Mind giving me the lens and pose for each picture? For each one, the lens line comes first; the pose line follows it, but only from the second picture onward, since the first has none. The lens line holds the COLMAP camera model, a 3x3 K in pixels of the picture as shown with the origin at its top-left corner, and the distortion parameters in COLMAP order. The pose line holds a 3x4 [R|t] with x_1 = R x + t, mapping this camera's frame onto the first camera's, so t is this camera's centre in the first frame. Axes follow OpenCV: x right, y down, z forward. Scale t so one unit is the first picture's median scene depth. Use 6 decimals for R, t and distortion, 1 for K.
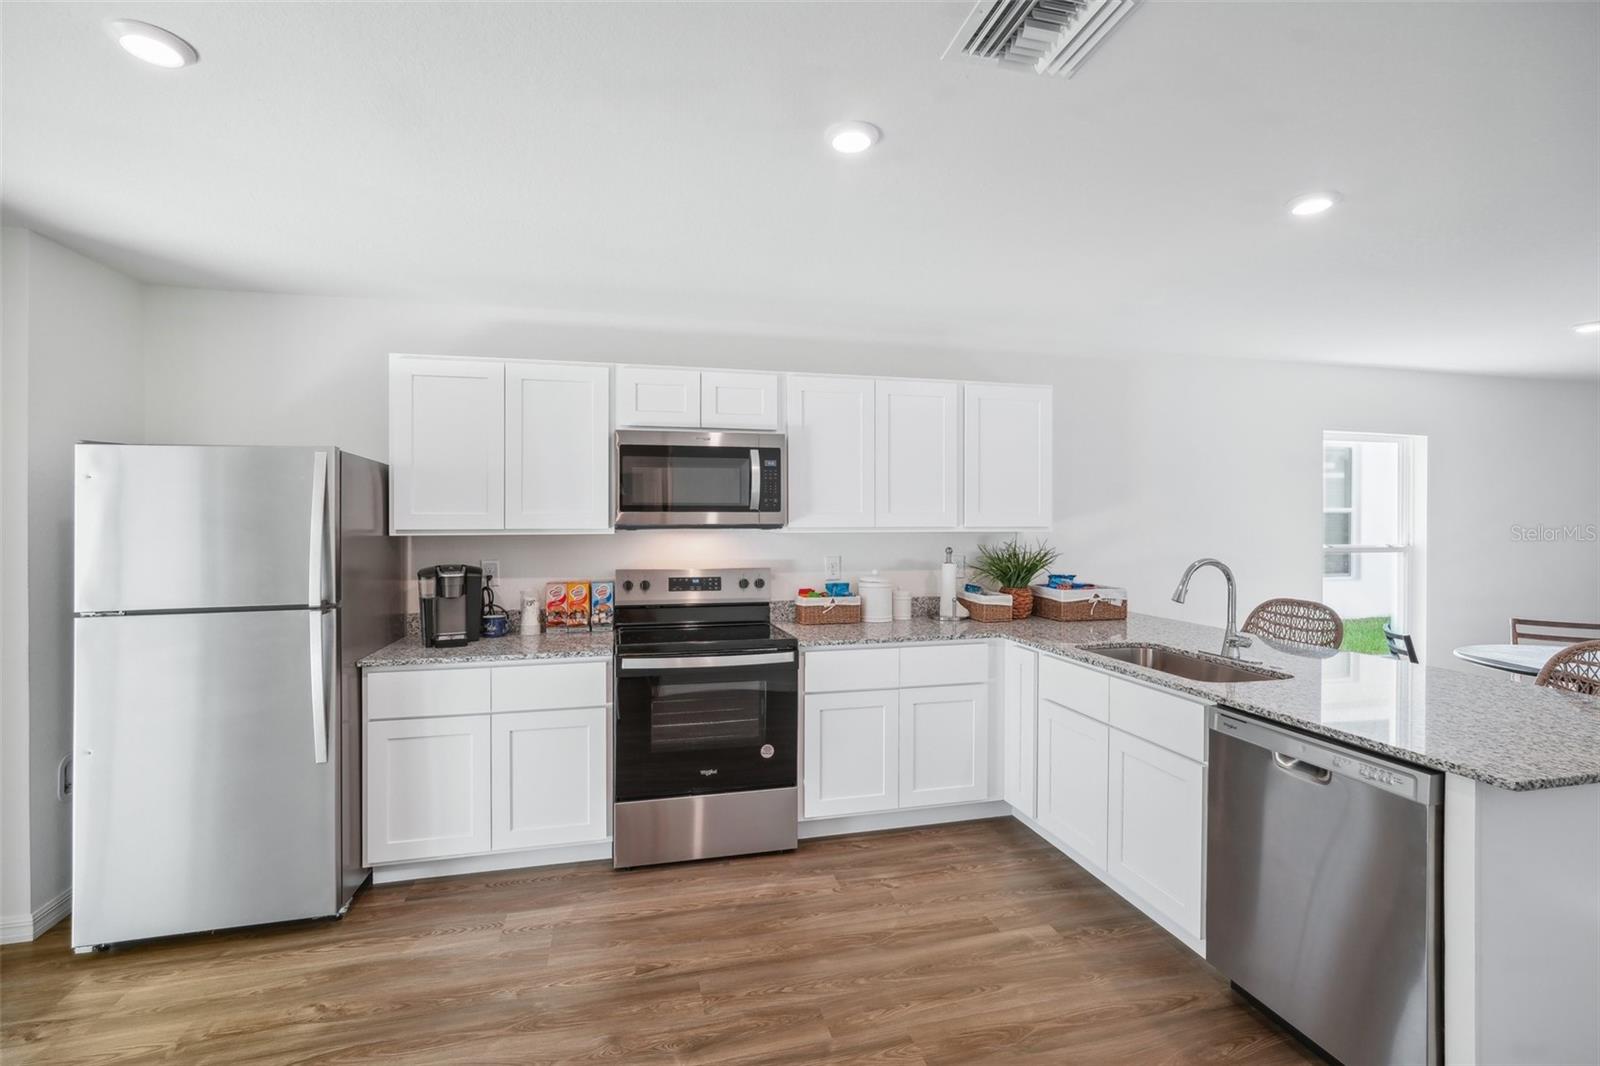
lens RADIAL K [[730.2, 0, 798.7], [0, 730.2, 529.7], [0, 0, 1]] dist [0.000365, 0.000759]
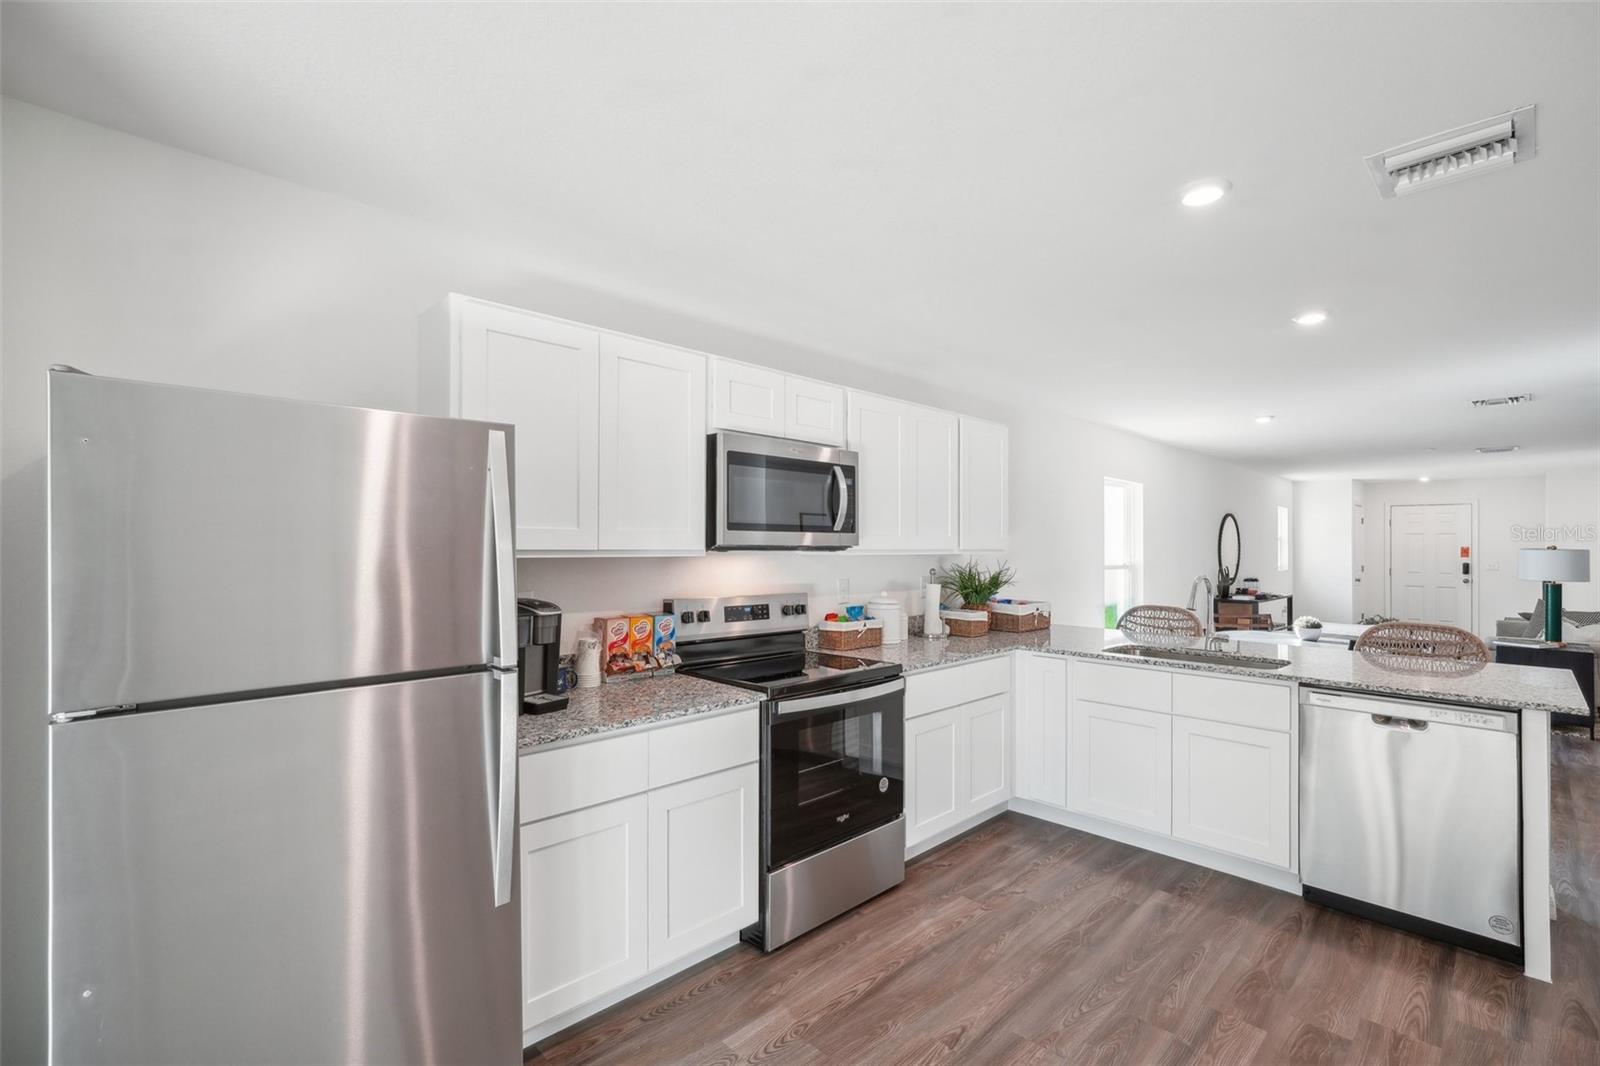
lens RADIAL K [[730.2, 0, 793.8], [0, 730.2, 542.1], [0, 0, 1]] dist [0.000365, 0.000759]
pose [[0.857947, 0.008018, 0.513675, -0.586187], [-0.001070, 0.999904, -0.013821, 0.000717], [-0.513736, 0.011308, 0.857874, 0.222648]]
